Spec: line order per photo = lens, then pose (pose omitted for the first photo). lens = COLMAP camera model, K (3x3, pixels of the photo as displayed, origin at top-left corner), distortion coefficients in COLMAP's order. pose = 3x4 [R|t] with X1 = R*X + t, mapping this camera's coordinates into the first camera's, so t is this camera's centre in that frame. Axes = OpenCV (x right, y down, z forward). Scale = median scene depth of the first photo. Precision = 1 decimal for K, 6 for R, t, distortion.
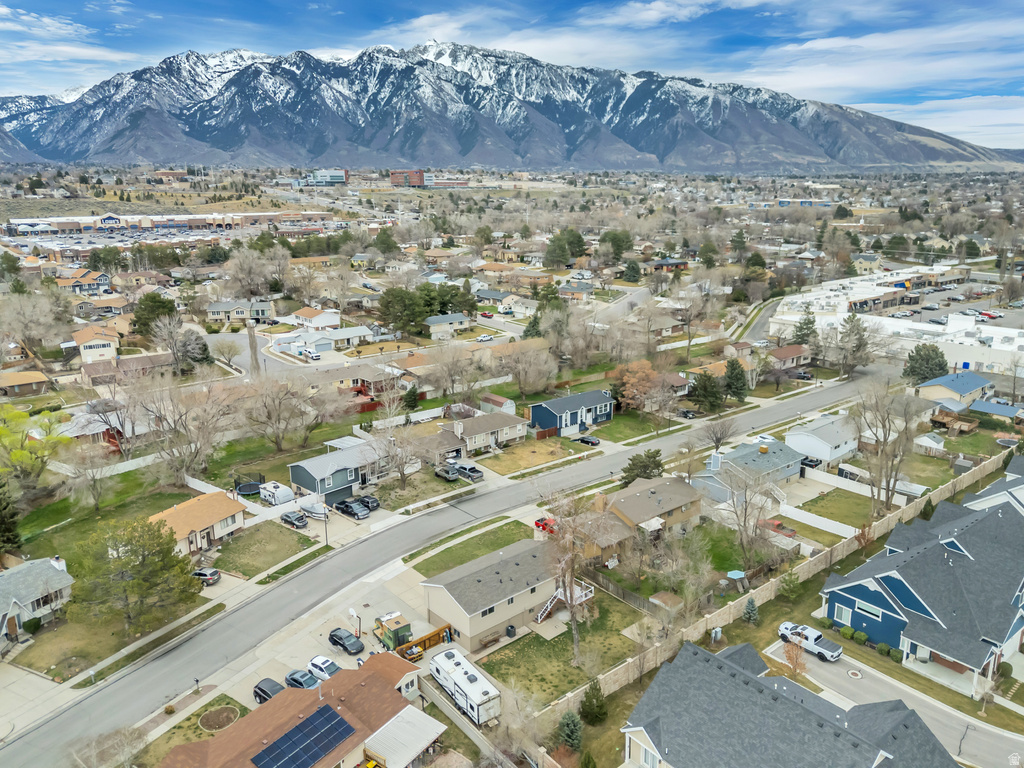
lens RADIAL K [[750.2, 0, 514.4], [0, 750.2, 379.1], [0, 0, 1]] dist [0.082259, -0.075025]
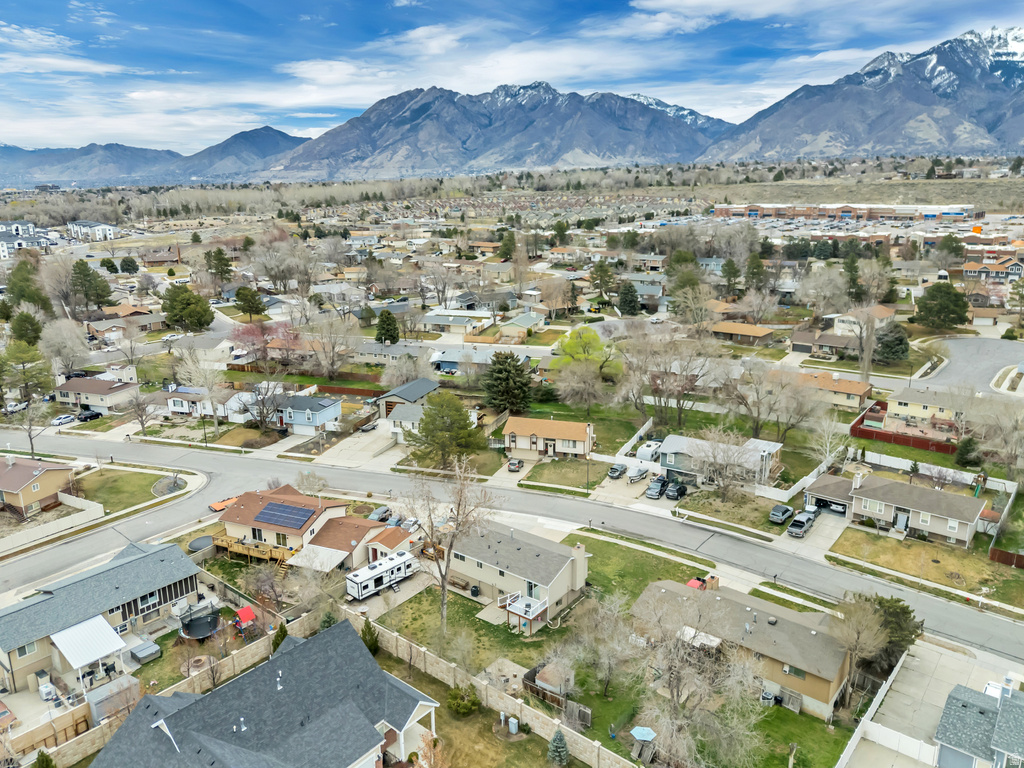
lens RADIAL K [[750.2, 0, 514.4], [0, 750.2, 379.1], [0, 0, 1]] dist [0.082259, -0.075025]
pose [[0.198002, 0.258414, -0.945525, 0.771016], [-0.236126, 0.948790, 0.209860, -0.157742], [0.951336, 0.181710, 0.248880, 0.593270]]
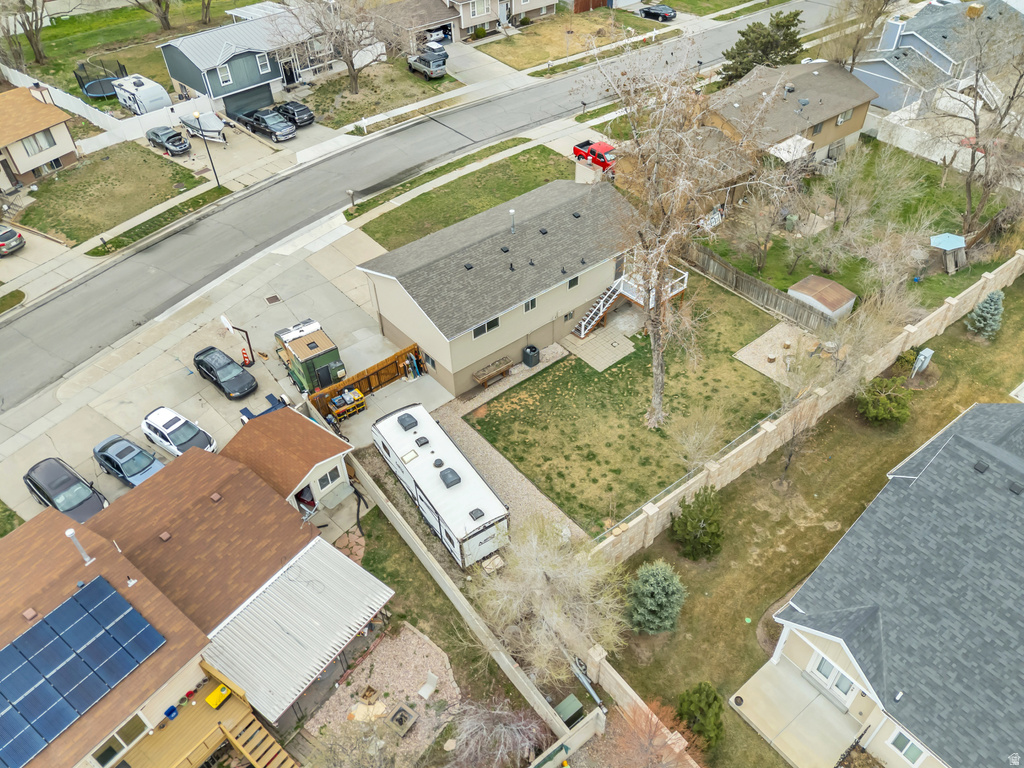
lens RADIAL K [[750.2, 0, 514.4], [0, 750.2, 379.1], [0, 0, 1]] dist [0.082259, -0.075025]
pose [[0.999629, 0.006829, -0.026373, -0.001700], [0.006189, 0.885832, 0.463964, 0.080913], [0.026531, -0.463956, 0.885461, 0.421002]]
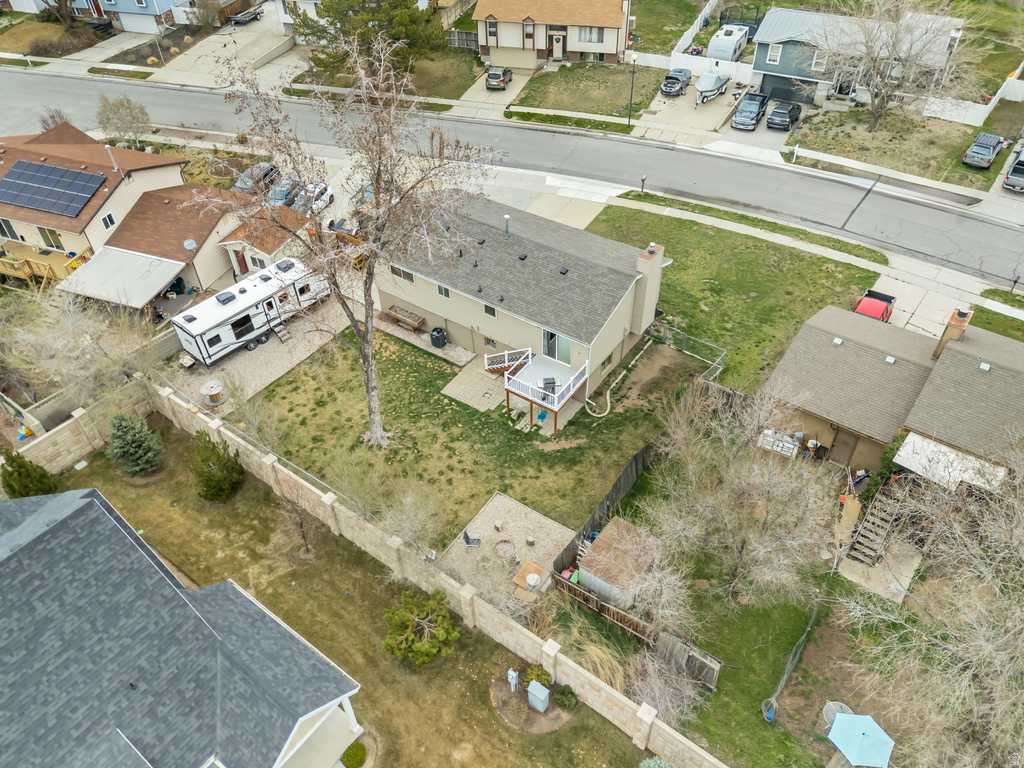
lens RADIAL K [[750.2, 0, 514.4], [0, 750.2, 379.1], [0, 0, 1]] dist [0.082259, -0.075025]
pose [[0.241463, 0.657077, -0.714105, 0.342076], [-0.221863, 0.753769, 0.618554, 0.003673], [0.944708, 0.009076, 0.327788, 0.709500]]
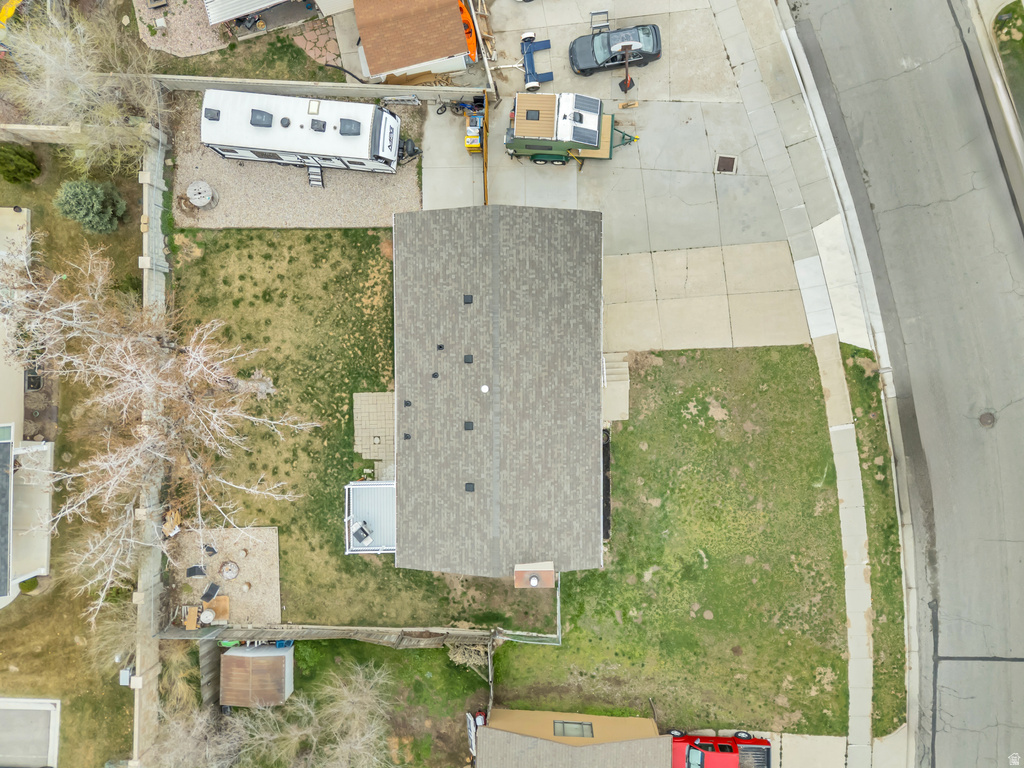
lens RADIAL K [[750.2, 0, 514.4], [0, 750.2, 379.1], [0, 0, 1]] dist [0.082259, -0.075025]
pose [[-0.651575, 0.757431, 0.041821, -0.038731], [-0.144706, -0.178222, 0.973292, -0.105464], [0.744655, 0.628121, 0.225730, 0.778180]]
